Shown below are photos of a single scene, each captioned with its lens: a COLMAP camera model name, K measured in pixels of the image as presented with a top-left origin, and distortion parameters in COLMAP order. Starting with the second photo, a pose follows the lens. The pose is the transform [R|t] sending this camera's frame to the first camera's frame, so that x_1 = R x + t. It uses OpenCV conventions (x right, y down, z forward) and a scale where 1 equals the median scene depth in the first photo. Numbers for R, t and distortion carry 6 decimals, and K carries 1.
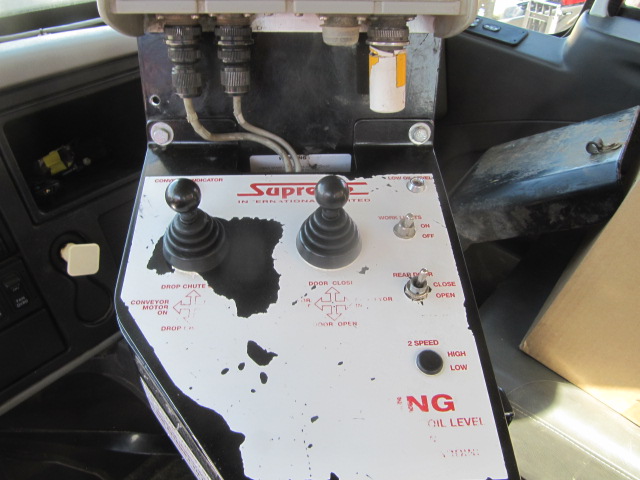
lens RADIAL K [[526.3, 0, 320.5], [0, 526.3, 240.6], [0, 0, 1]] dist [-0.069101, 0.038005]
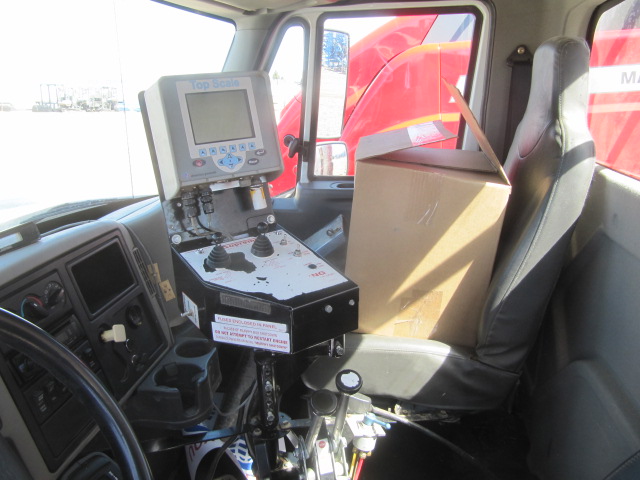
lens RADIAL K [[526.3, 0, 319.9], [0, 526.3, 239.9], [0, 0, 1]] dist [-0.069101, 0.038005]
pose [[0.847596, -0.221545, 0.482181, -0.643050], [0.392047, 0.873810, -0.287671, 0.531341], [-0.357603, 0.432867, 0.827494, -0.873542]]
